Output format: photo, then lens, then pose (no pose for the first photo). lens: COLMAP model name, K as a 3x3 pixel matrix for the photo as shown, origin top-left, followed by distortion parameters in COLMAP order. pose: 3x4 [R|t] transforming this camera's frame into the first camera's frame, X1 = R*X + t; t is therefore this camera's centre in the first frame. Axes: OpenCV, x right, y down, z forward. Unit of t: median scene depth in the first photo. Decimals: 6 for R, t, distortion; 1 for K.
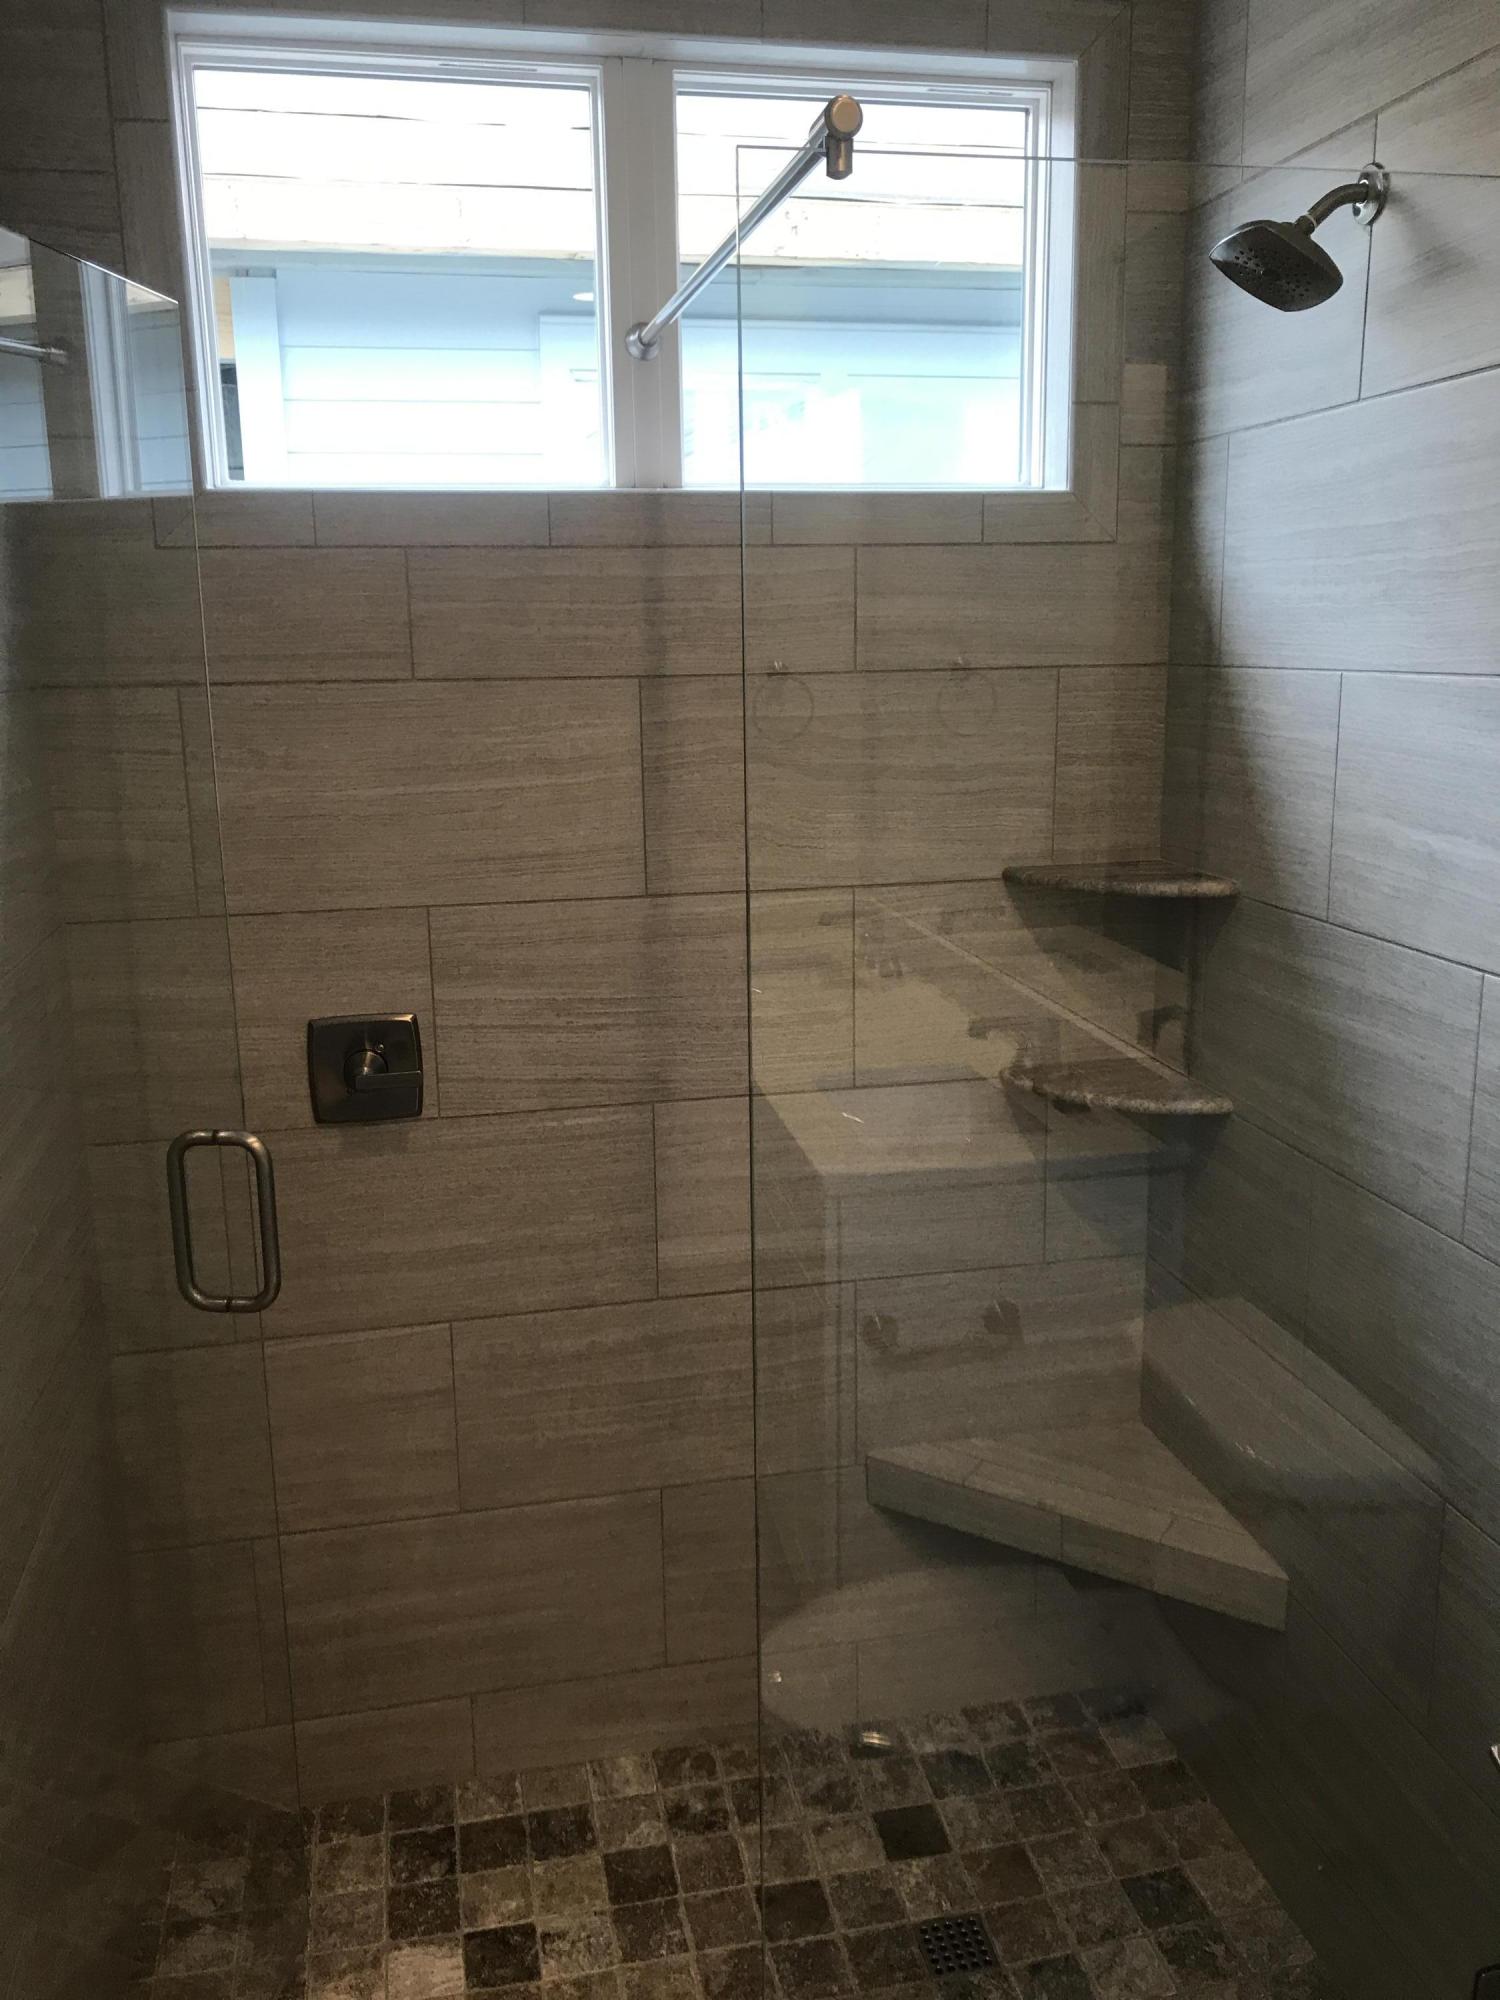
lens RADIAL K [[1632.7, 0, 750.0], [0, 1632.7, 1000.0], [0, 0, 1]] dist [0.043947, -0.072992]
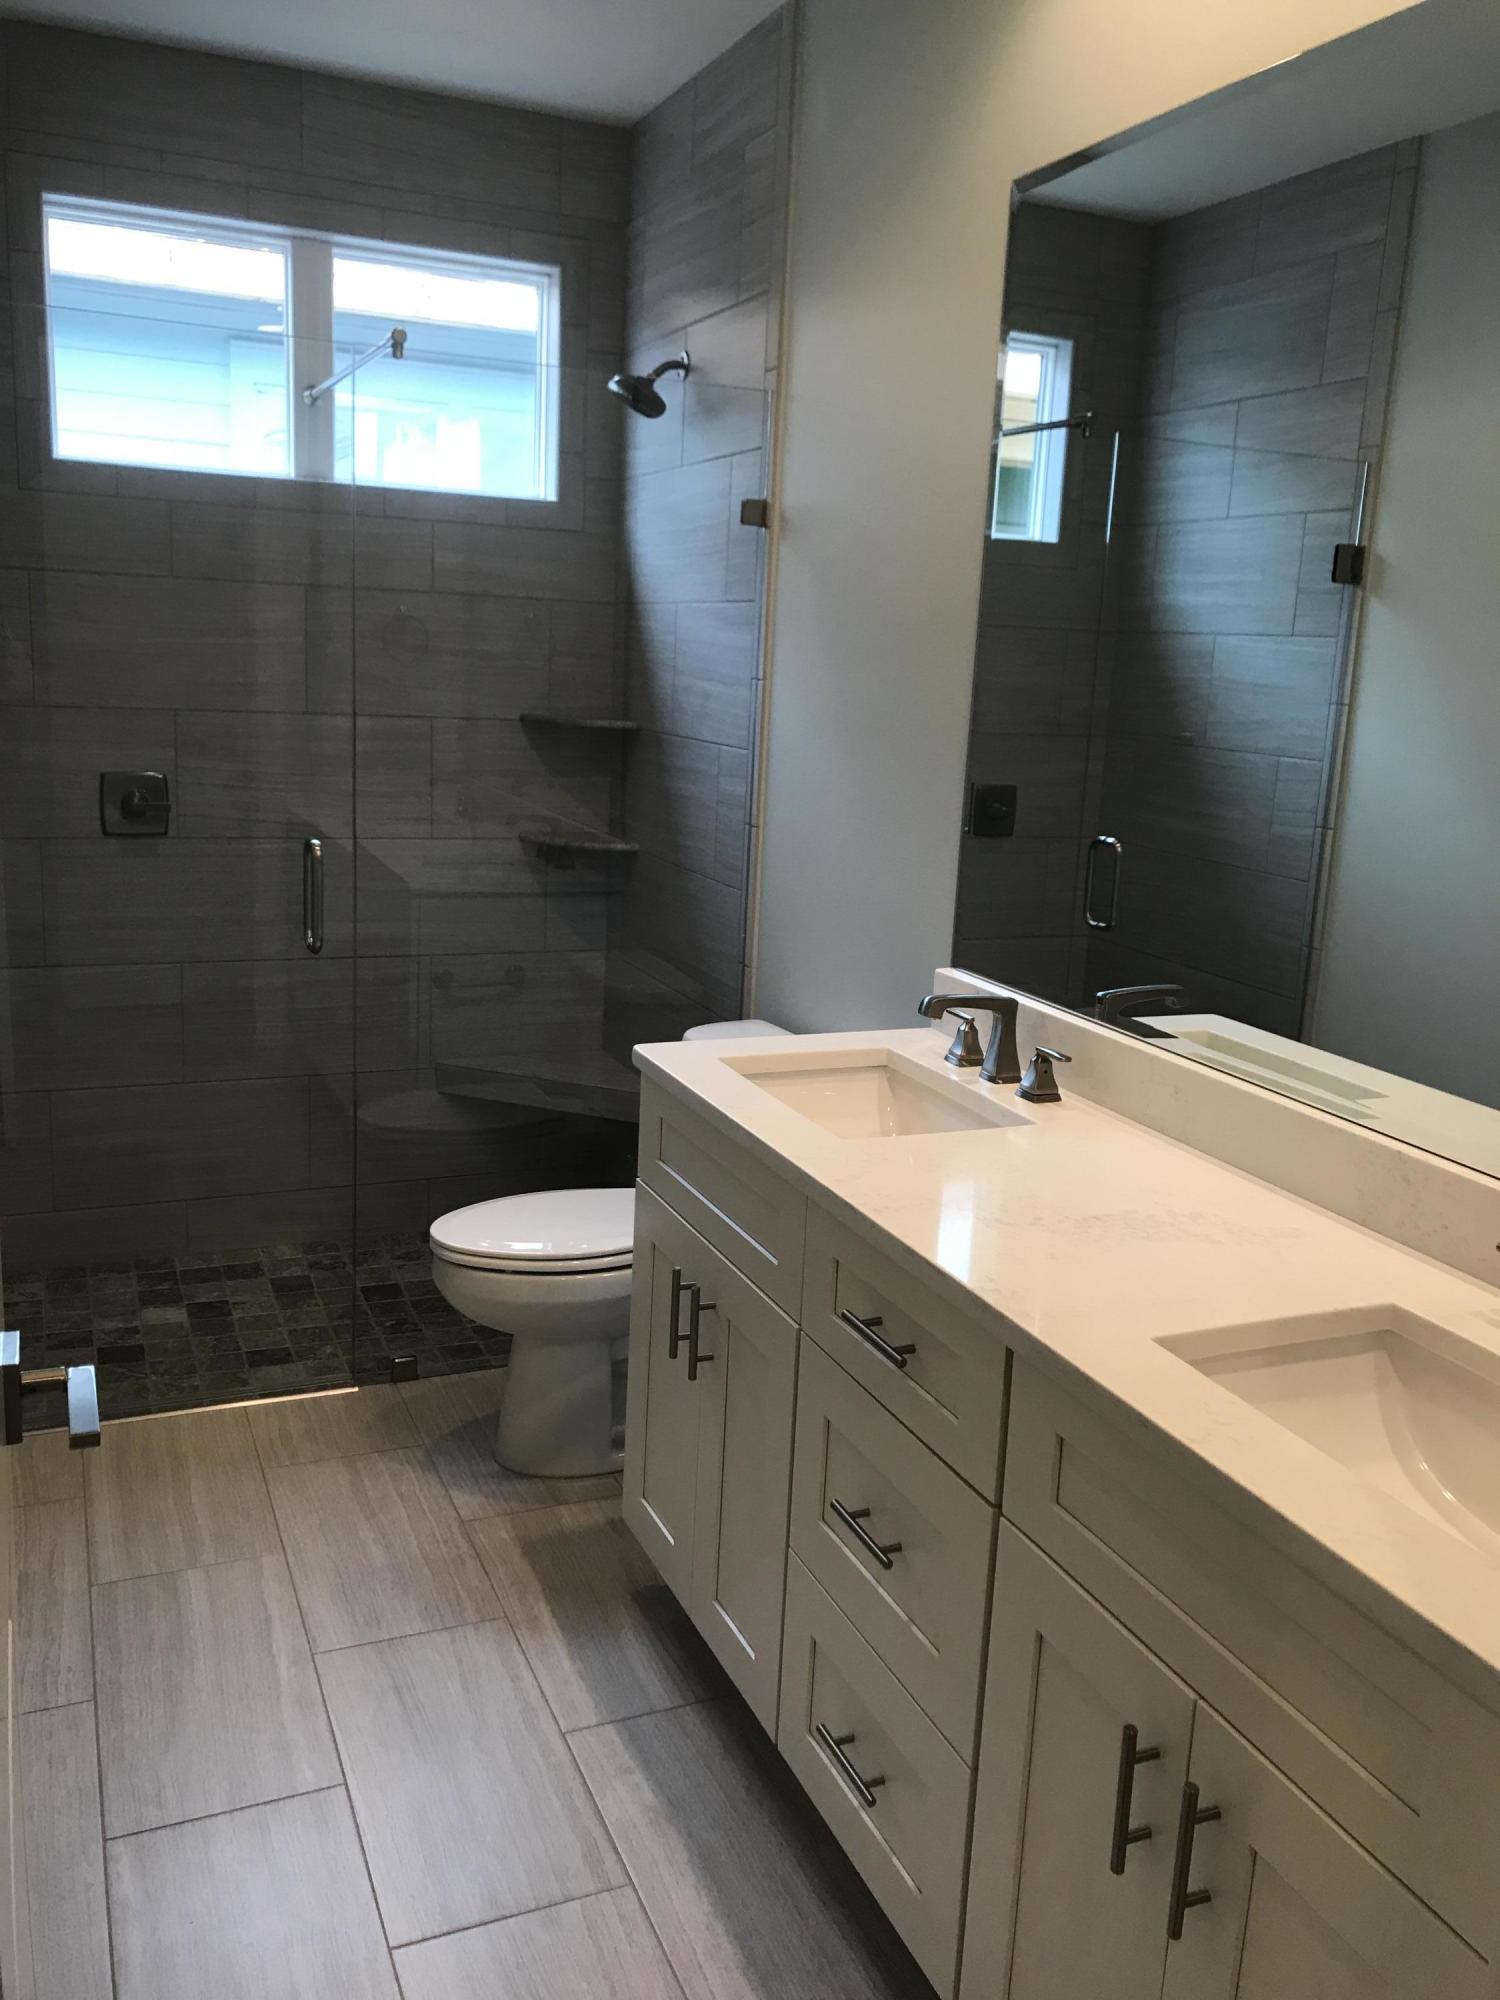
lens RADIAL K [[1628.6, 0, 750.0], [0, 1628.6, 1000.0], [0, 0, 1]] dist [0.007086, 0.002134]
pose [[0.978666, 0.020619, 0.204421, 0.048988], [-0.019389, 0.999780, -0.008020, 0.245425], [-0.204541, 0.003886, 0.978850, -0.787457]]
